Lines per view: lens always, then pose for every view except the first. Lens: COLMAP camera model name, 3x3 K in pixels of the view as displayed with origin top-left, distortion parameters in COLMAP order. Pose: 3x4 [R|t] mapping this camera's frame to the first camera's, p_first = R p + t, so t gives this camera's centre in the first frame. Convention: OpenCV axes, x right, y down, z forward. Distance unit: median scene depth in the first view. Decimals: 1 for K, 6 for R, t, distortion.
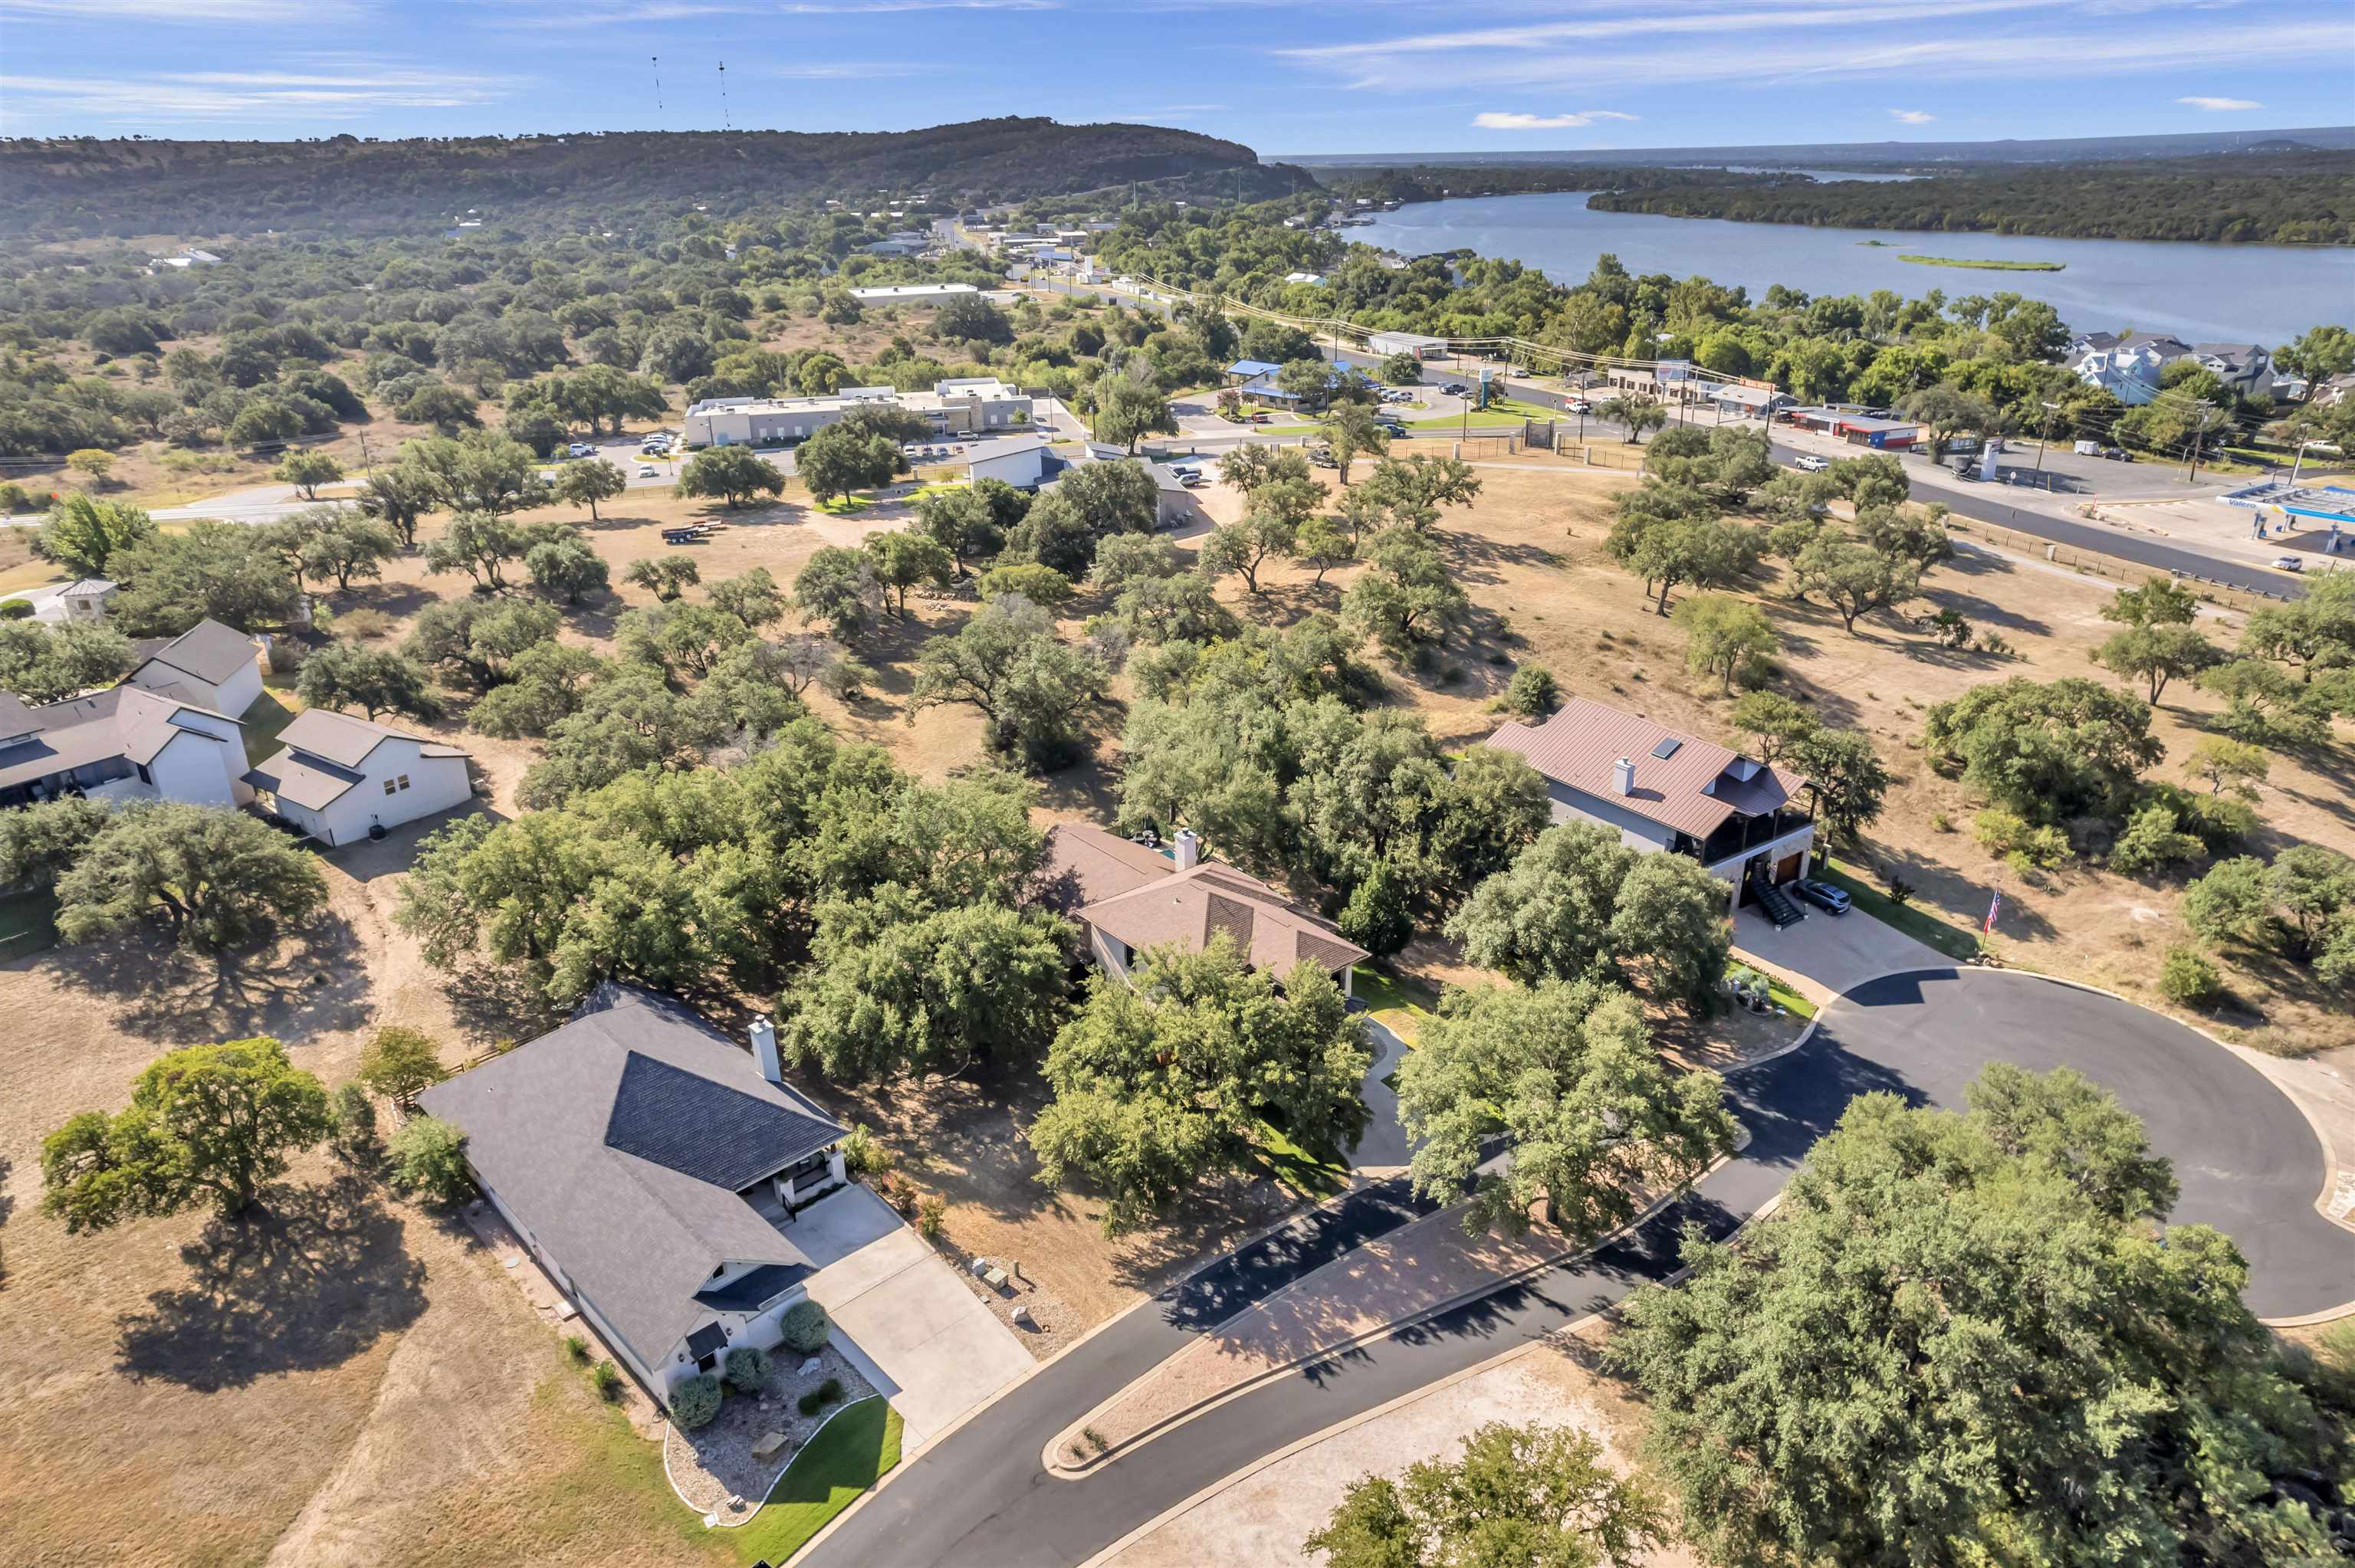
lens RADIAL K [[1529.4, 0, 1171.6], [0, 1529.4, 777.7], [0, 0, 1]] dist [-0.062490, 0.049647]
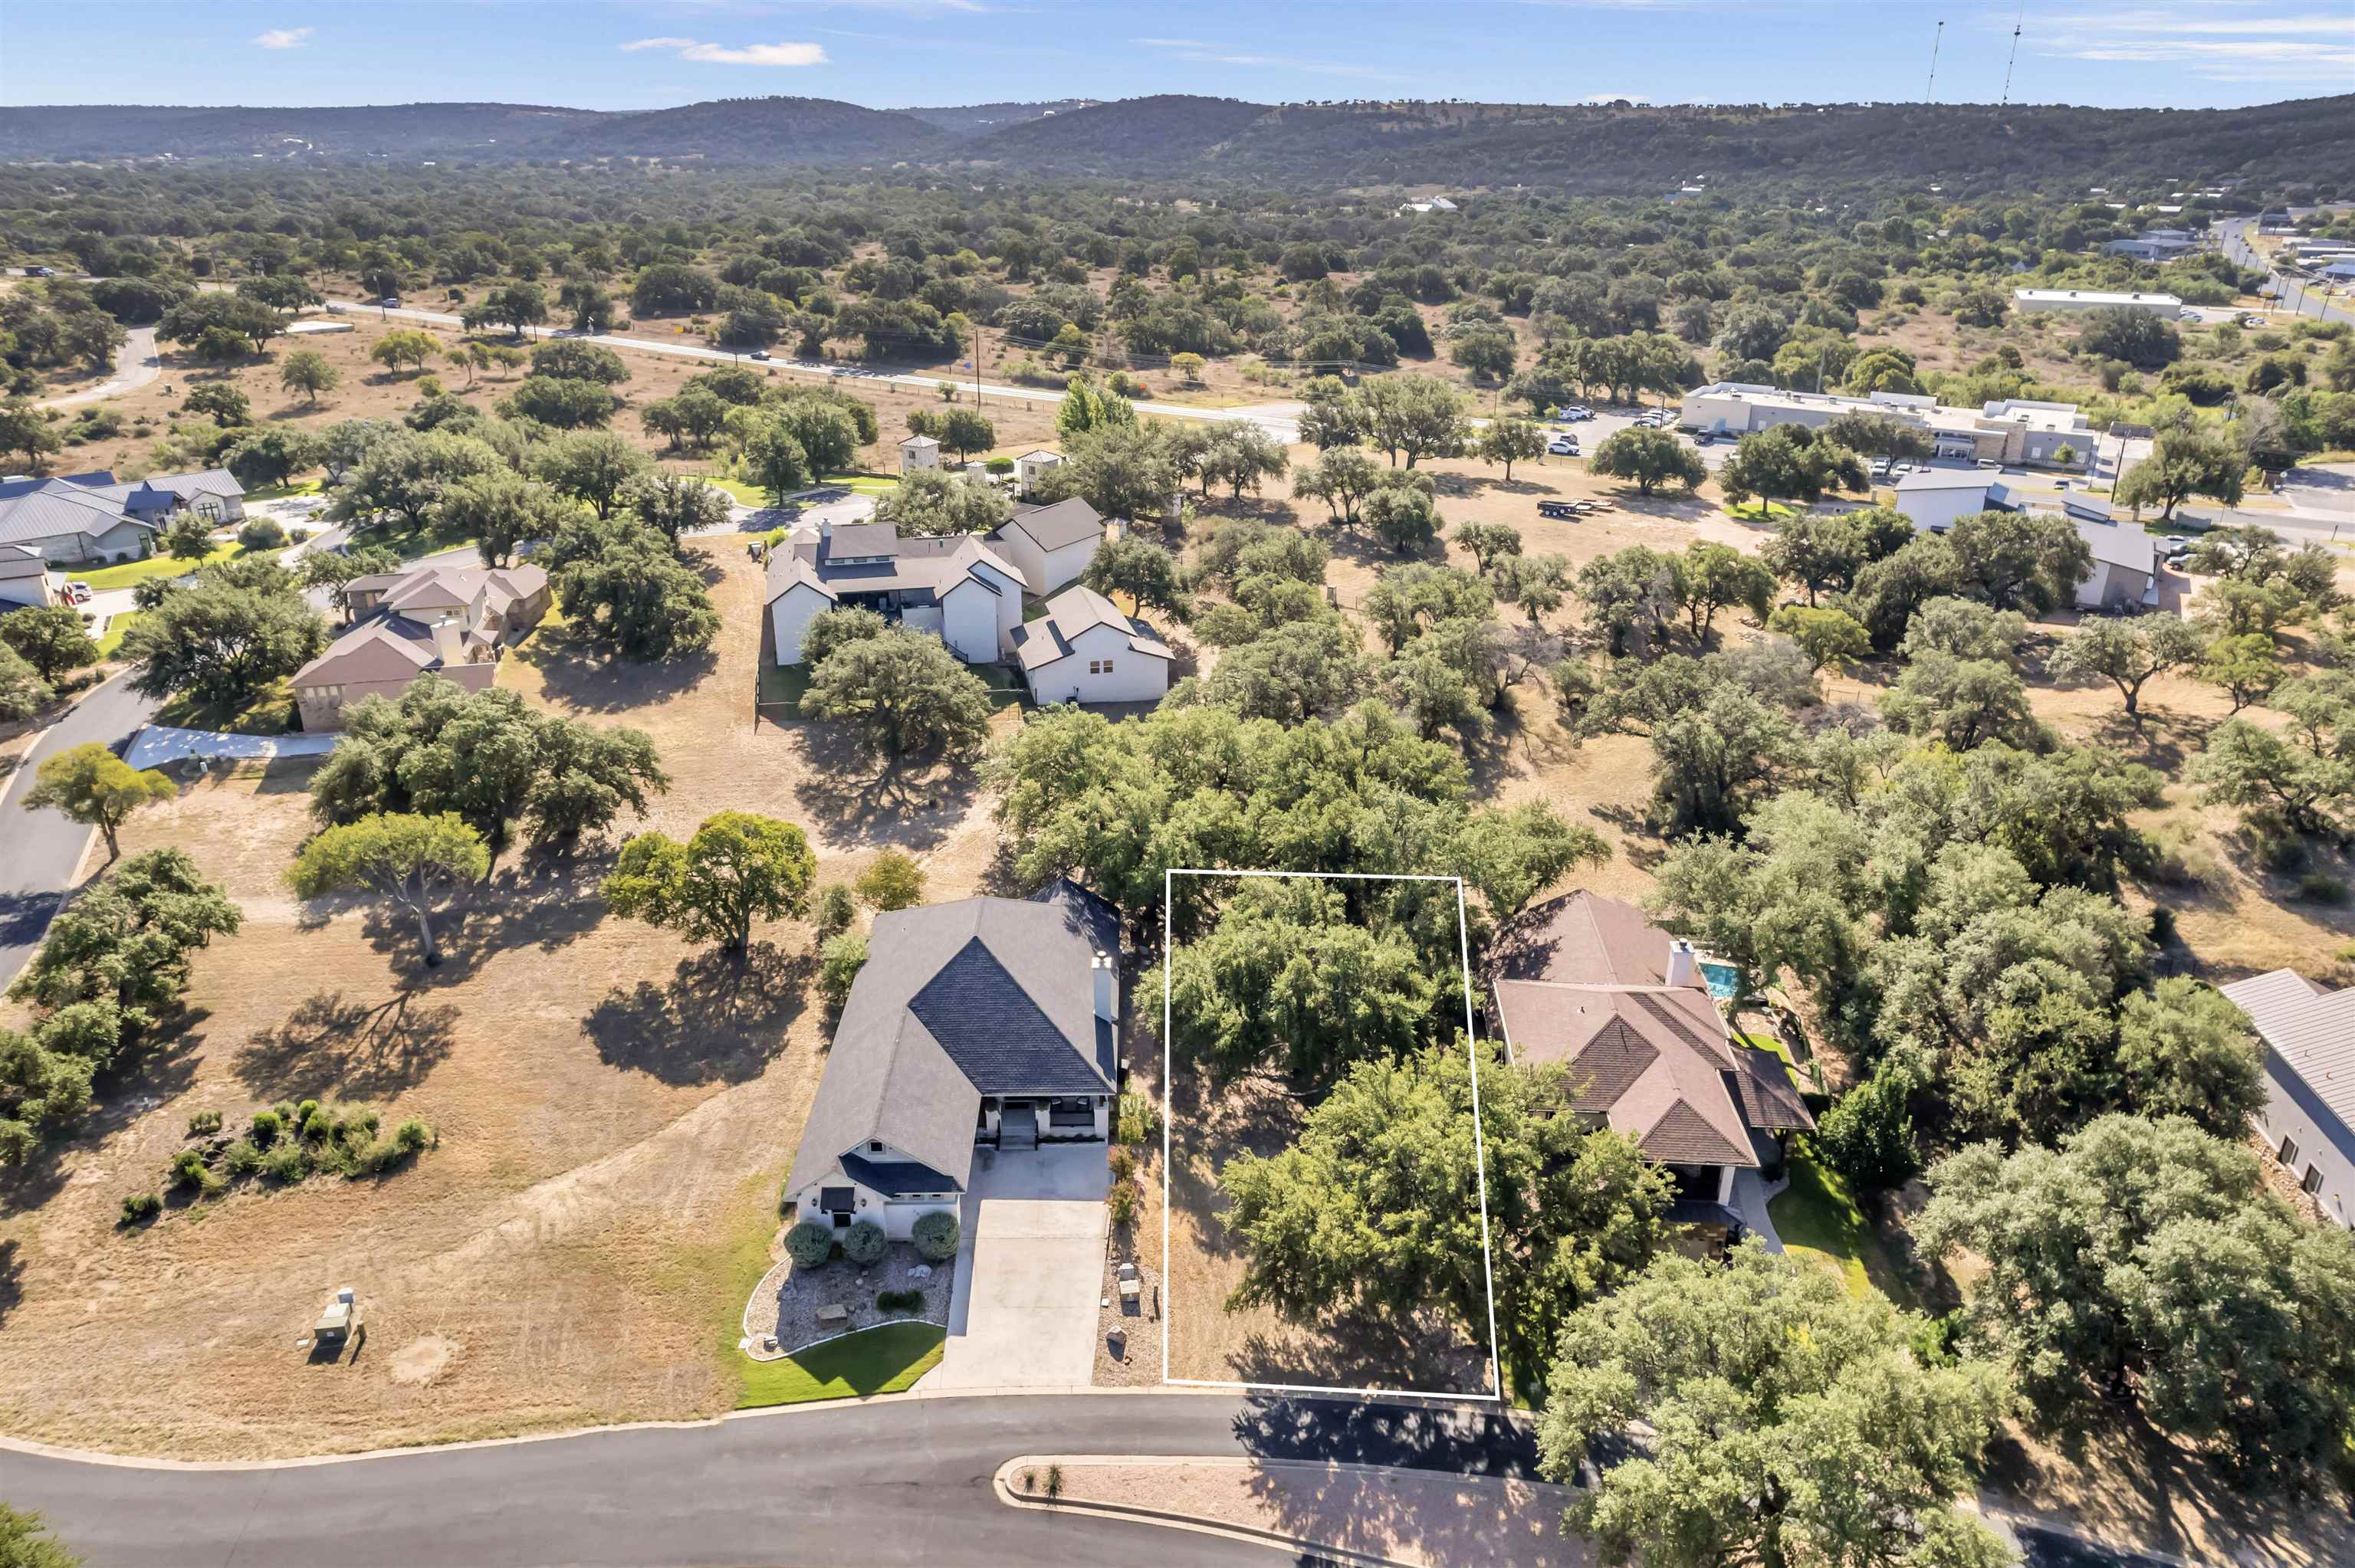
lens RADIAL K [[1529.4, 0, 1143.7], [0, 1529.4, 820.3], [0, 0, 1]] dist [-0.062490, 0.049647]
pose [[0.728759, 0.300463, -0.615330, 0.278333], [-0.275309, 0.951331, 0.138472, -0.060710], [0.626989, 0.068493, 0.776011, 0.175760]]
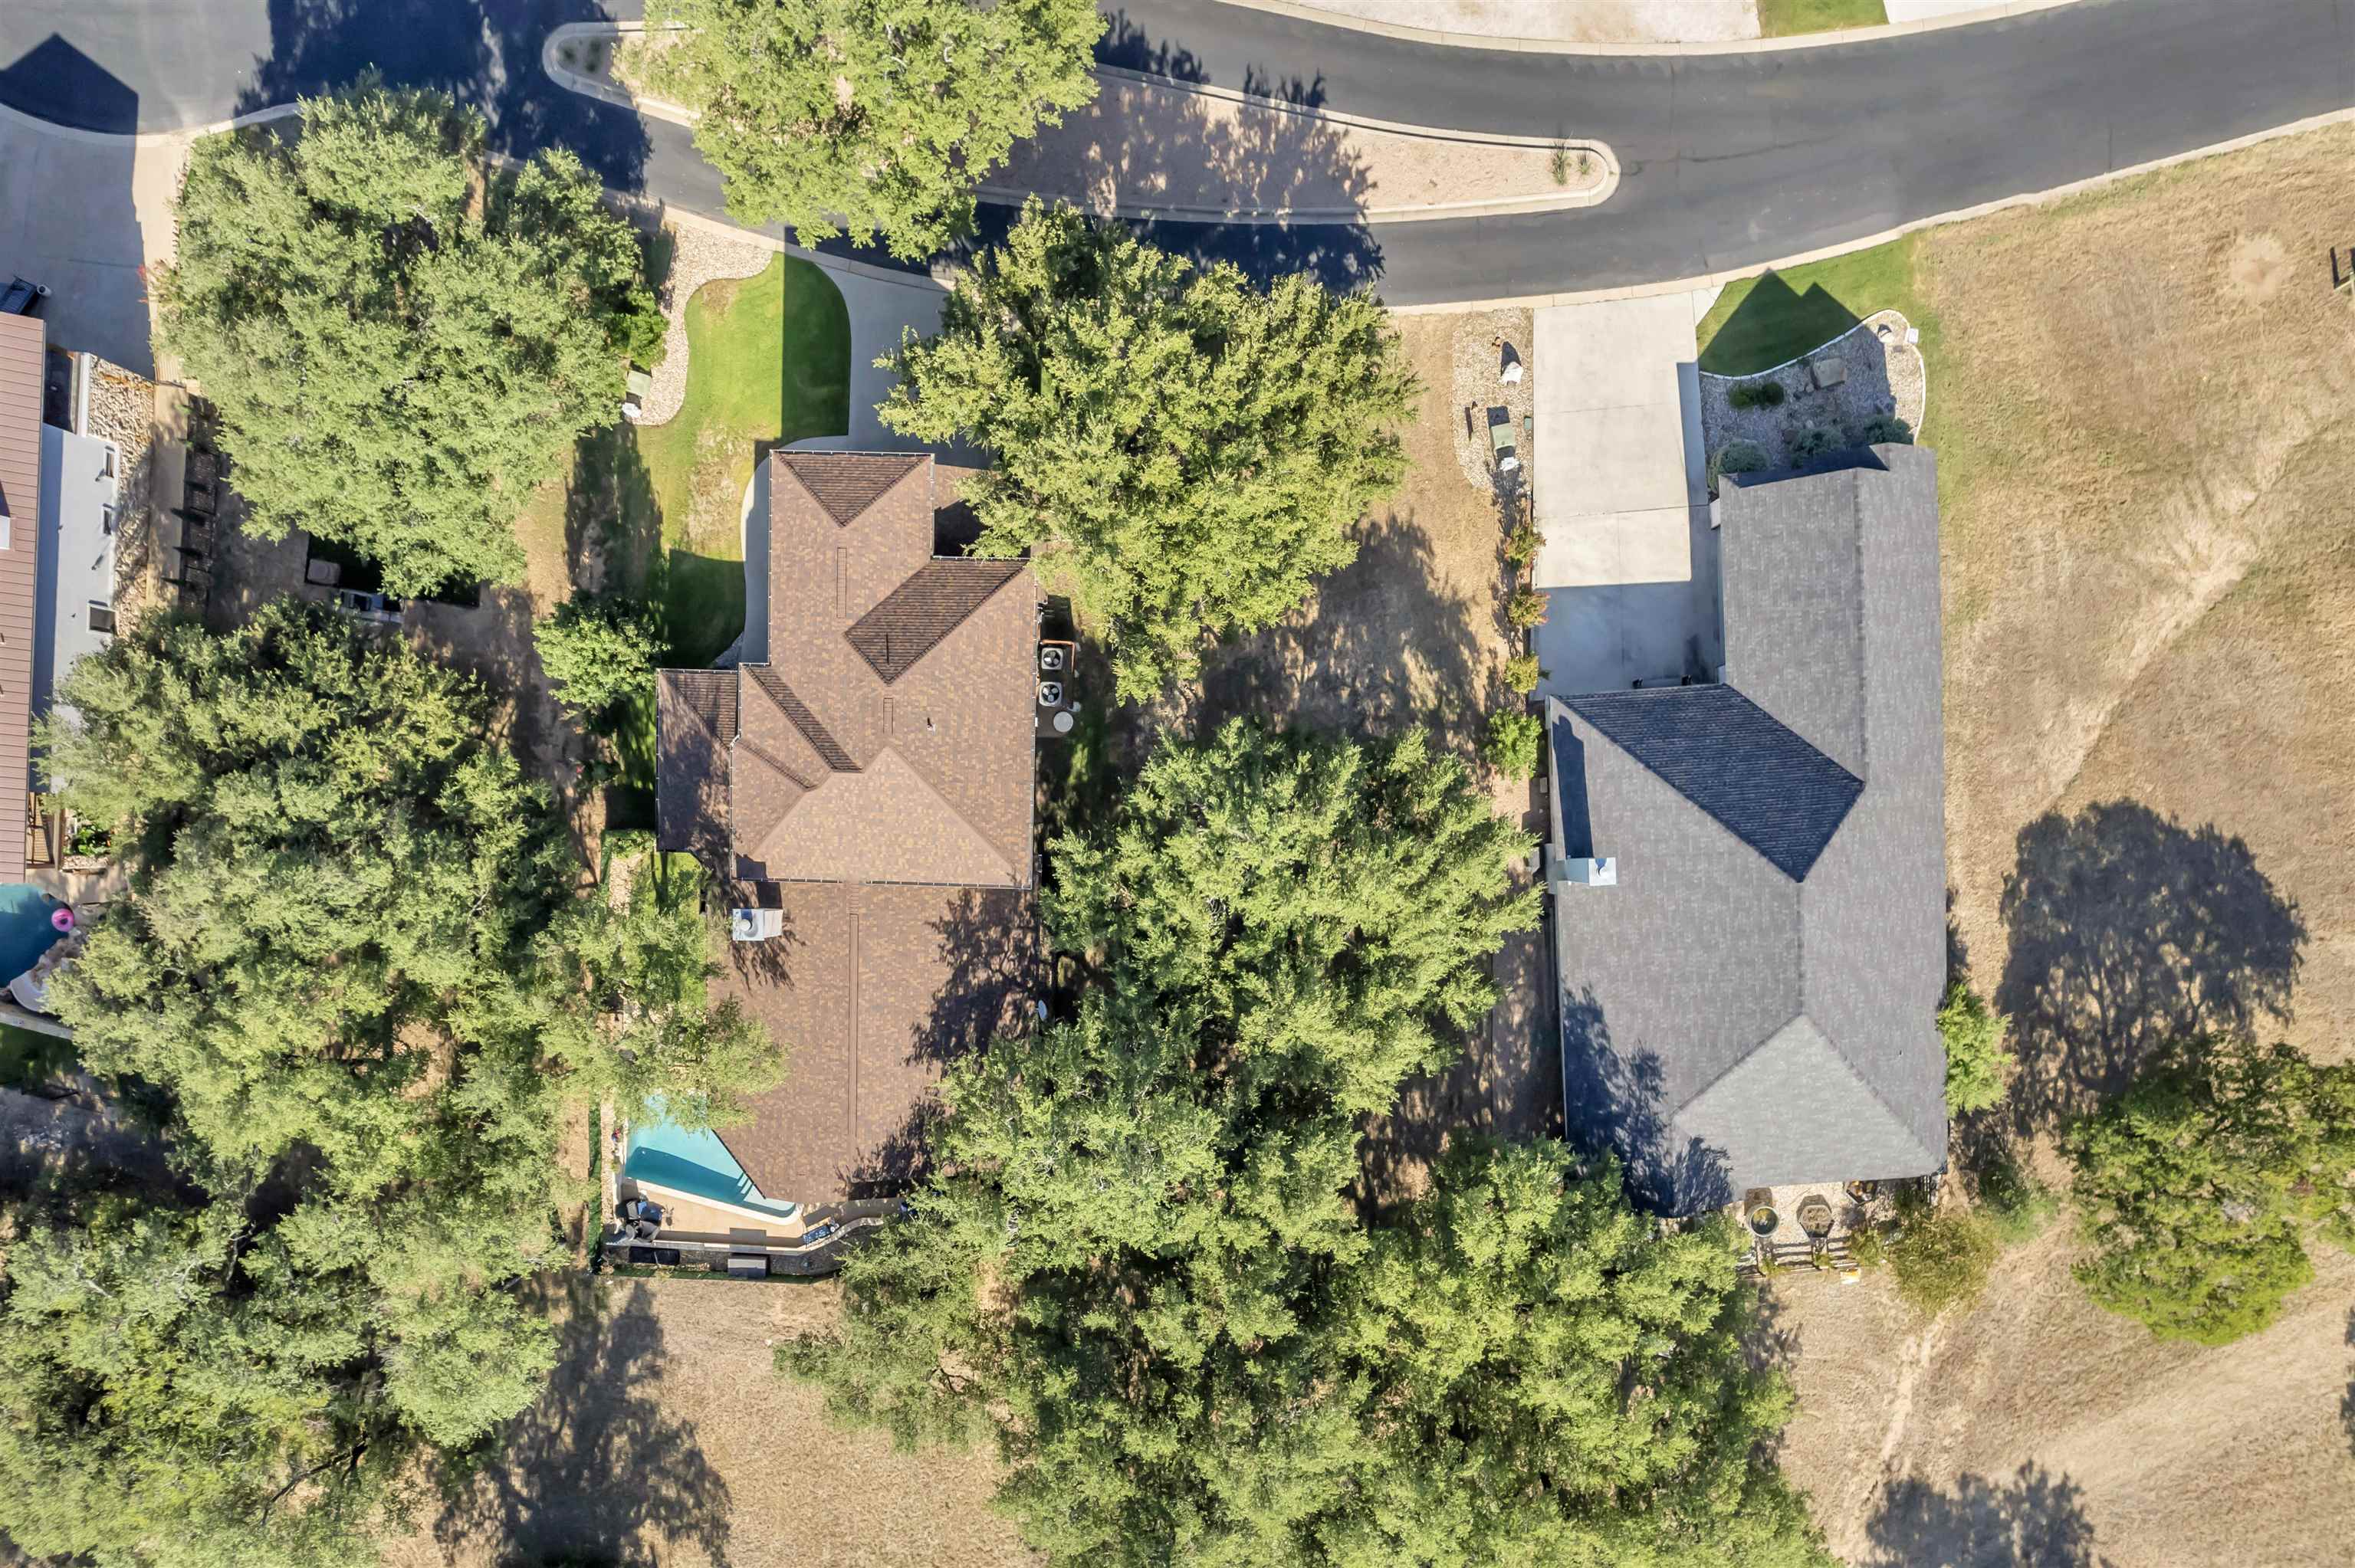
lens RADIAL K [[1529.4, 0, 1182.0], [0, 1529.4, 792.8], [0, 0, 1]] dist [-0.062490, 0.049647]
pose [[-0.767782, -0.640023, -0.029686, -0.056627], [0.272224, -0.367806, 0.889164, -0.386631], [-0.580004, 0.674603, 0.456624, 0.608412]]
